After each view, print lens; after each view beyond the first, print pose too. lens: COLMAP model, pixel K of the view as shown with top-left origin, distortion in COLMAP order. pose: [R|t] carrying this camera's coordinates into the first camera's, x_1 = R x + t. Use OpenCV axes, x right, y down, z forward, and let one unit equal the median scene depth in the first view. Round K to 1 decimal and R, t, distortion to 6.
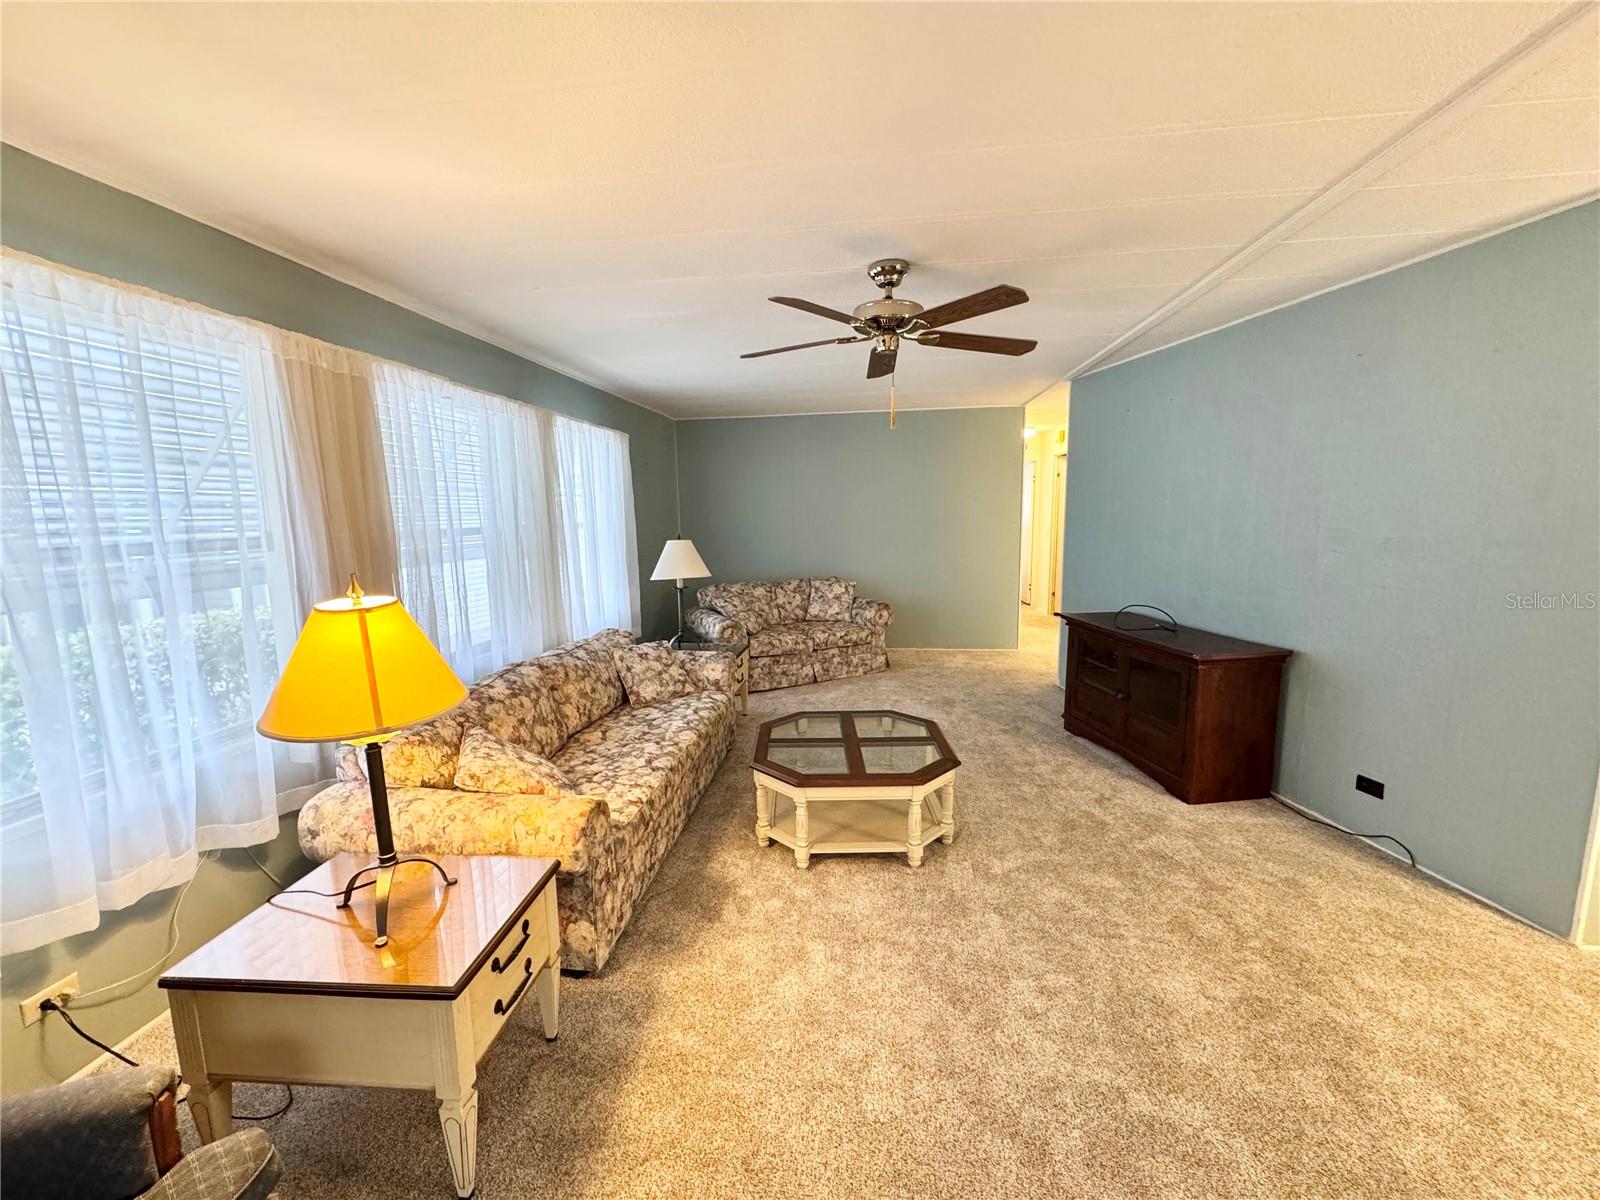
lens RADIAL K [[636.5, 0, 796.5], [0, 636.5, 599.5], [0, 0, 1]] dist [-0.004466, 0.000275]
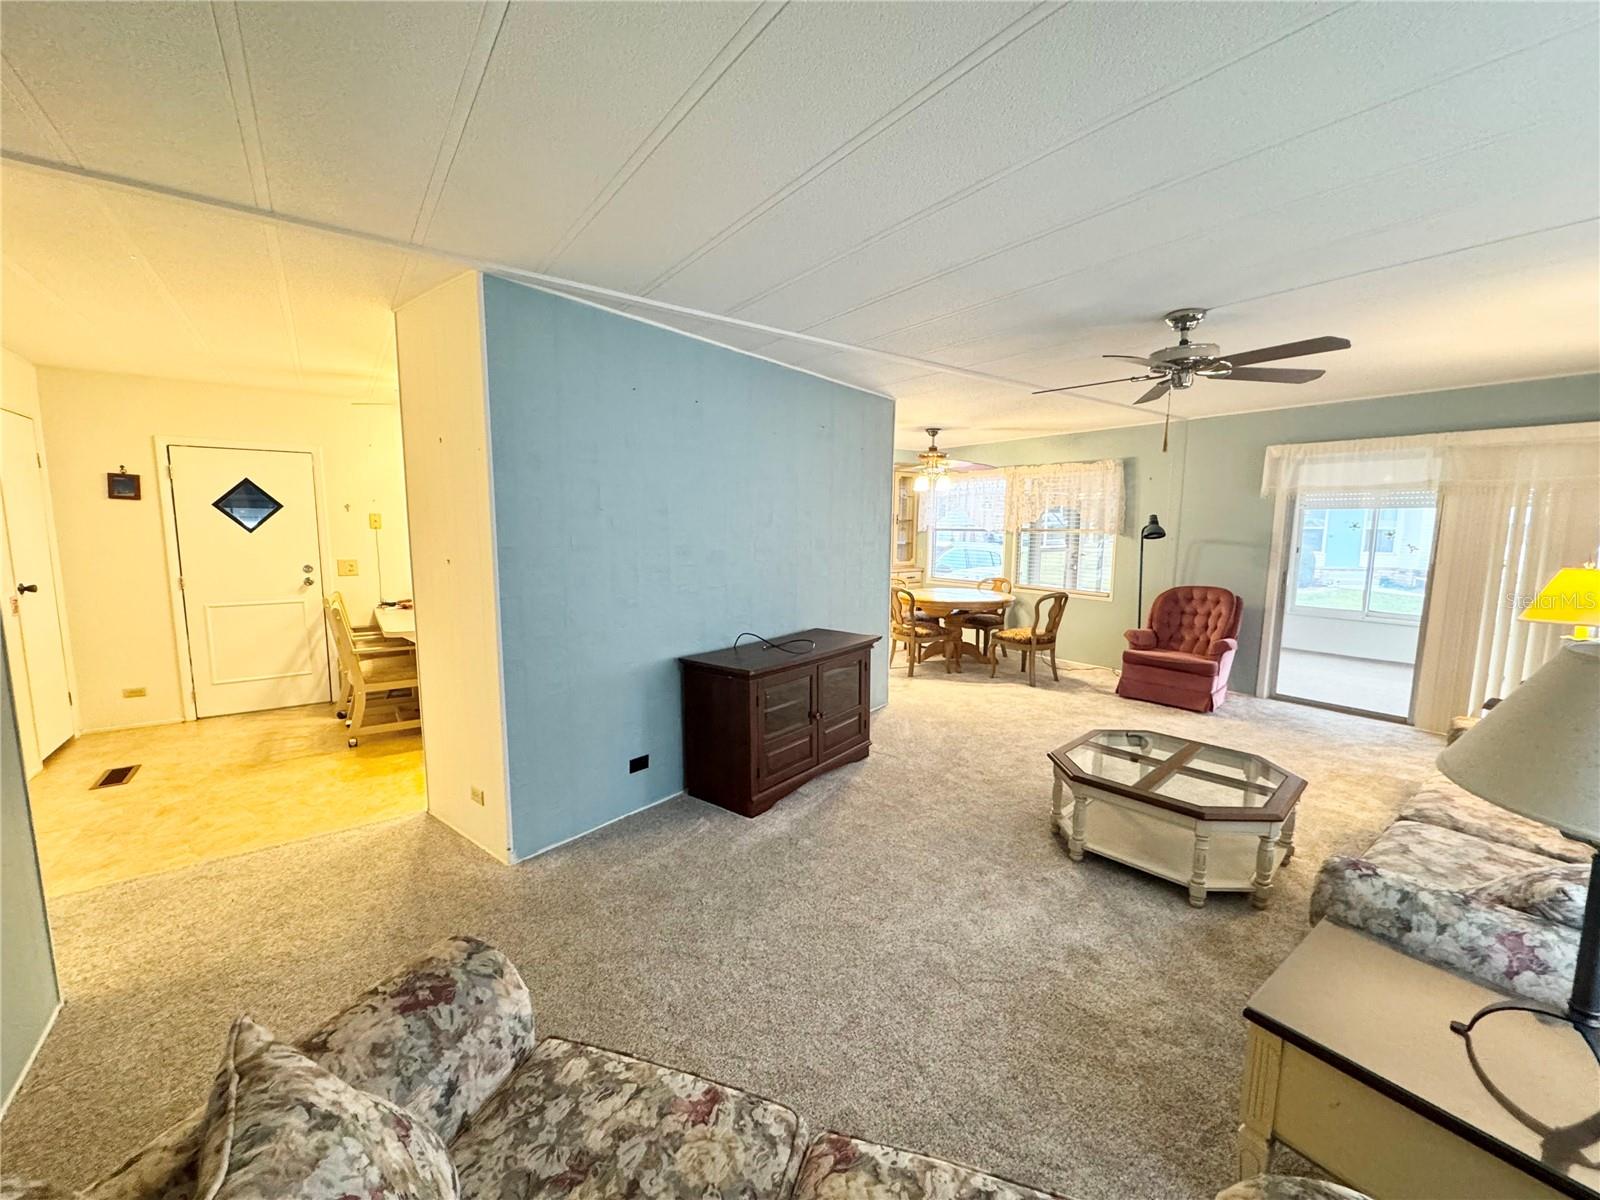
lens RADIAL K [[636.5, 0, 797.1], [0, 636.5, 604.1], [0, 0, 1]] dist [-0.004466, 0.000275]
pose [[-0.699847, -0.080883, 0.709698, -0.164192], [0.107931, 0.970186, 0.217002, -0.254966], [-0.706091, 0.228467, -0.670252, 1.786826]]
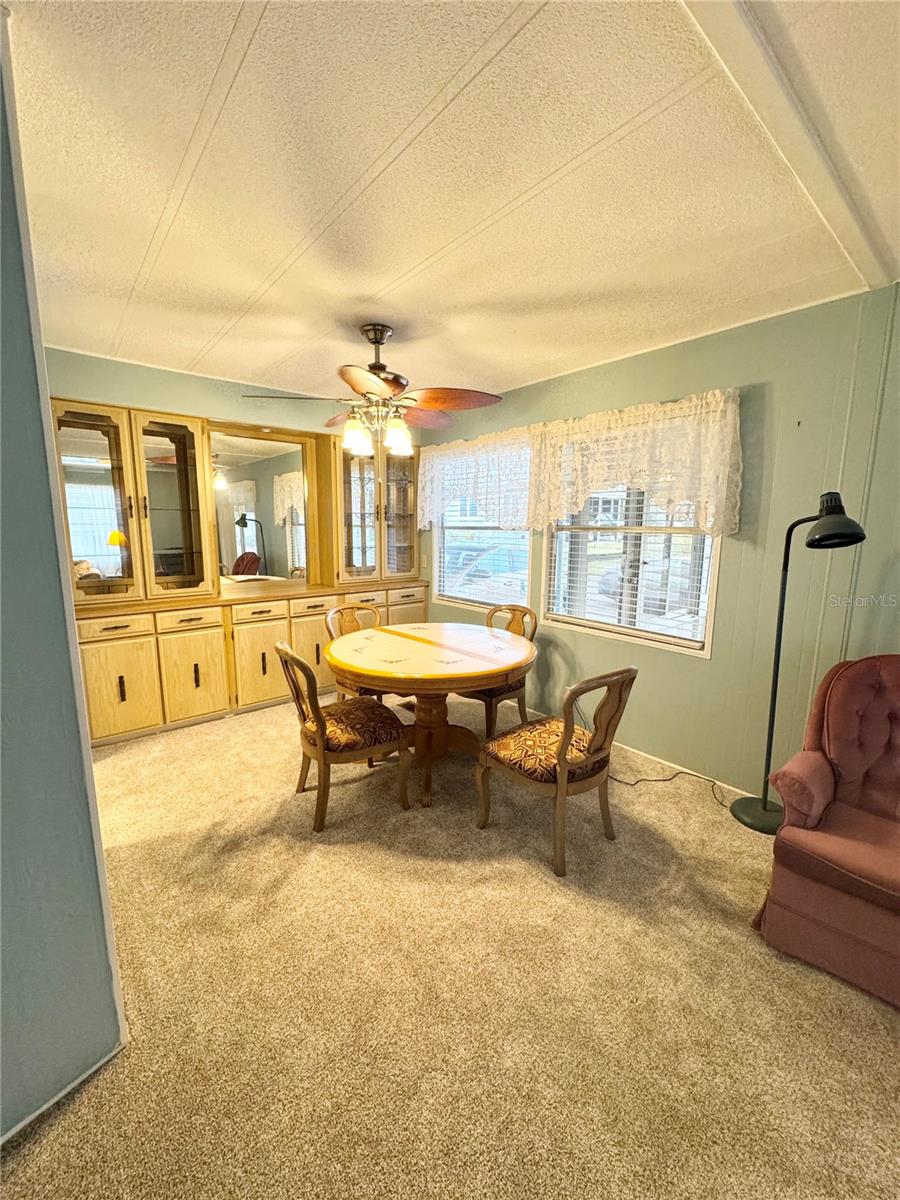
lens RADIAL K [[477.3, 0, 447.6], [0, 477.3, 599.2], [0, 0, 1]] dist [-0.004466, 0.000275]
pose [[-0.743178, -0.095148, 0.662294, 0.350526], [0.102685, 0.961892, 0.253415, -0.080212], [-0.661168, 0.256341, -0.705086, 0.627772]]
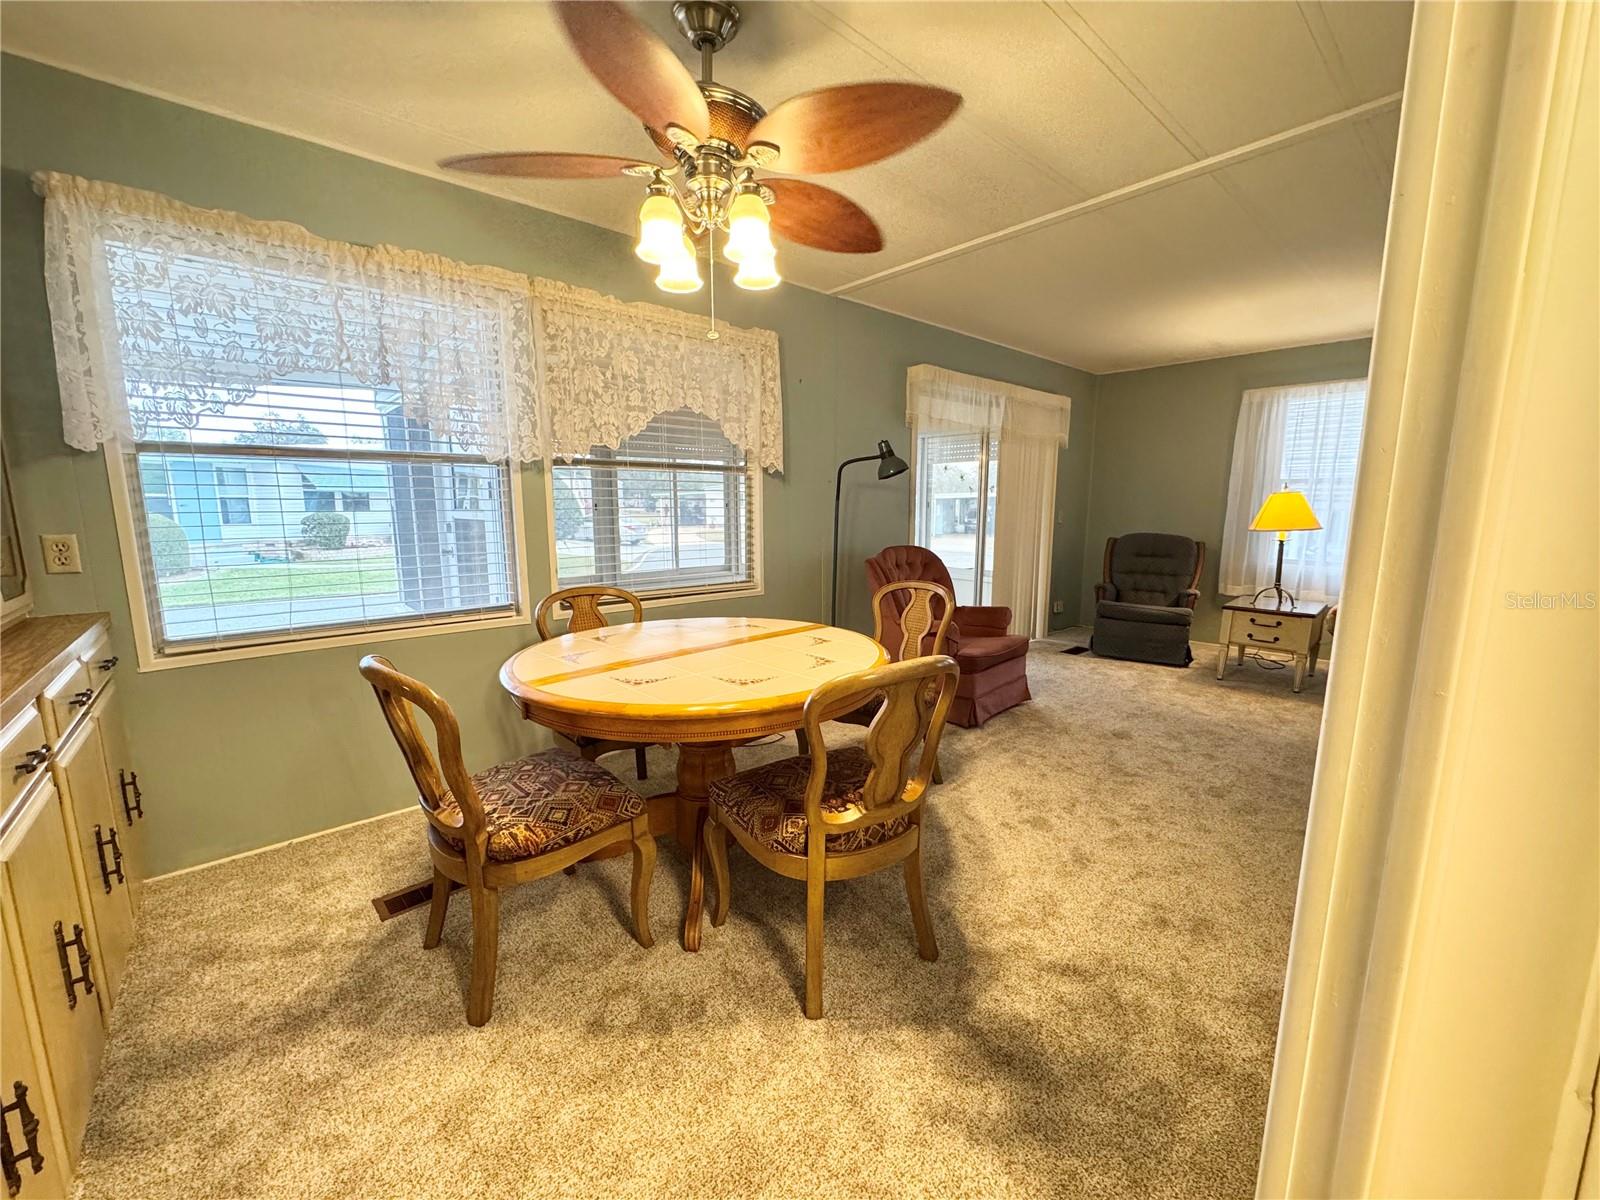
lens RADIAL K [[636.5, 0, 792.4], [0, 636.5, 606.2], [0, 0, 1]] dist [-0.004466, 0.000275]
pose [[-0.649617, 0.136364, -0.747932, 1.327472], [-0.104833, 0.958318, 0.265774, -0.018087], [0.752999, 0.251060, -0.608245, 0.531836]]
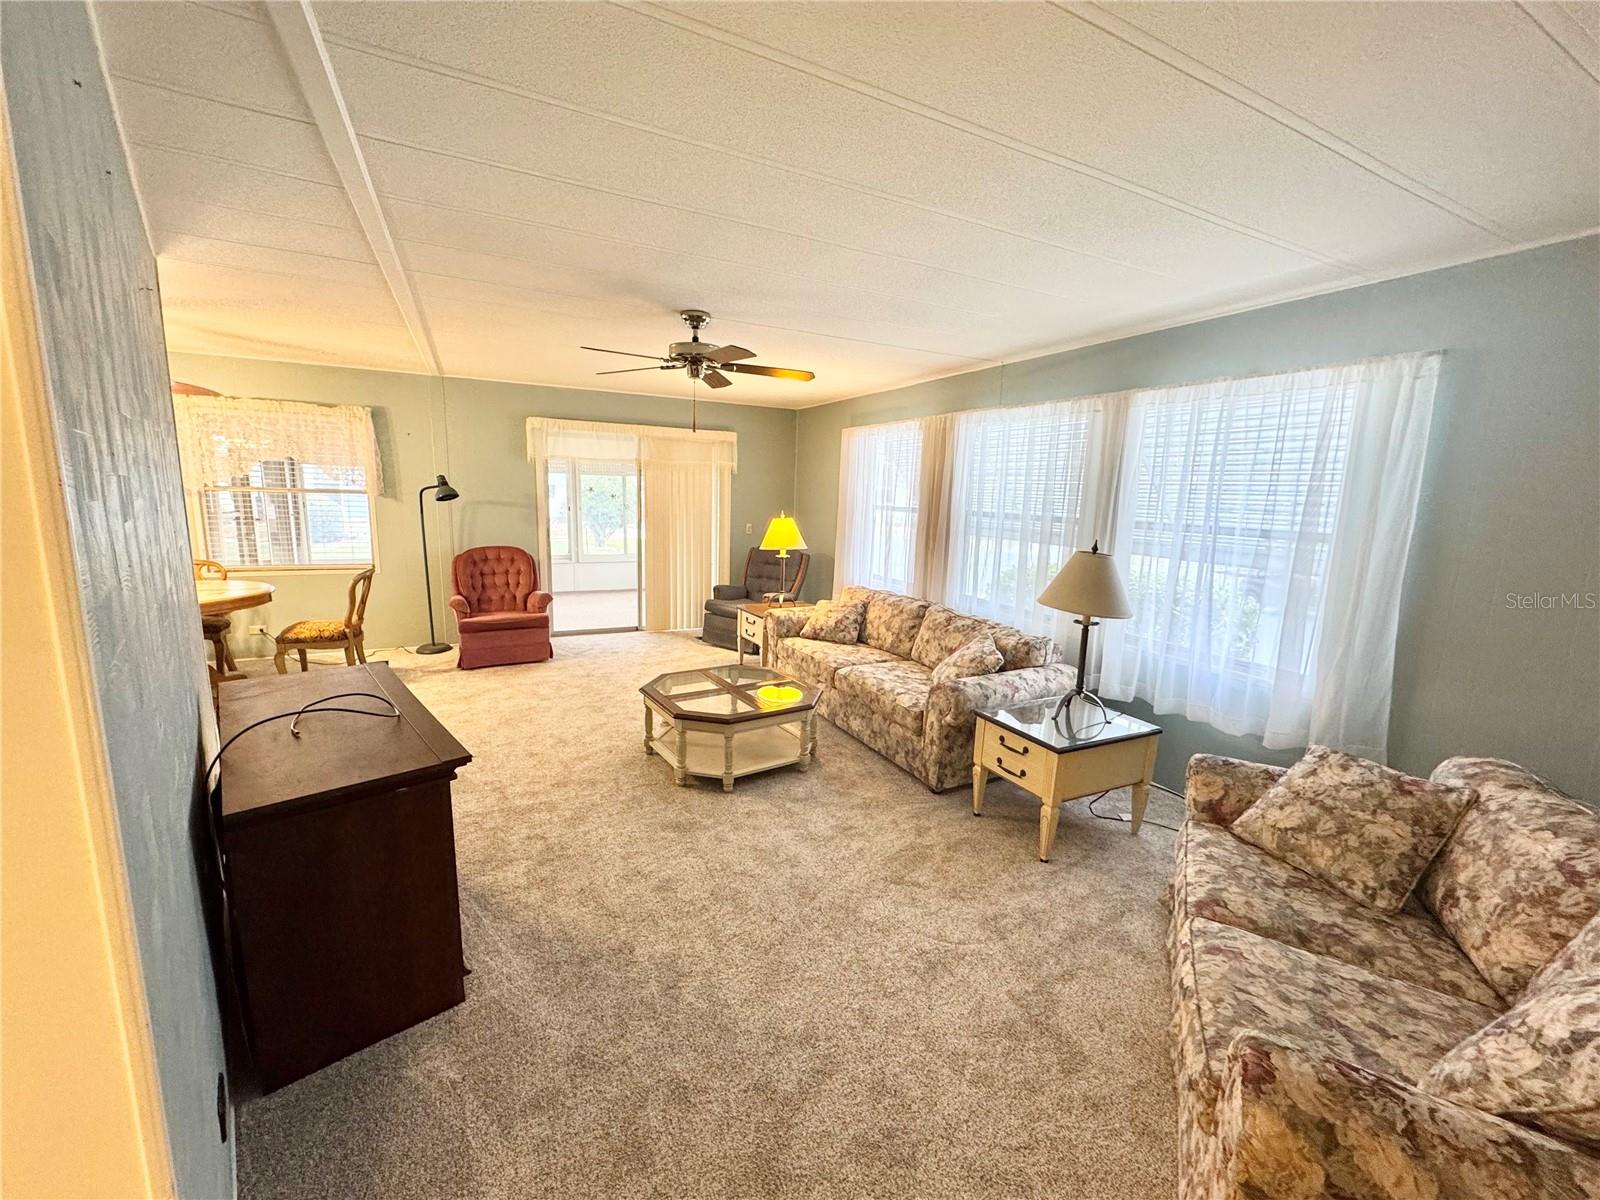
lens RADIAL K [[636.5, 0, 800.7], [0, 636.5, 601.1], [0, 0, 1]] dist [-0.004466, 0.000275]
pose [[-0.824339, 0.085066, -0.559669, 0.575438], [-0.099427, 0.951521, 0.291071, -0.269461], [0.557297, 0.295587, -0.775918, 1.763765]]
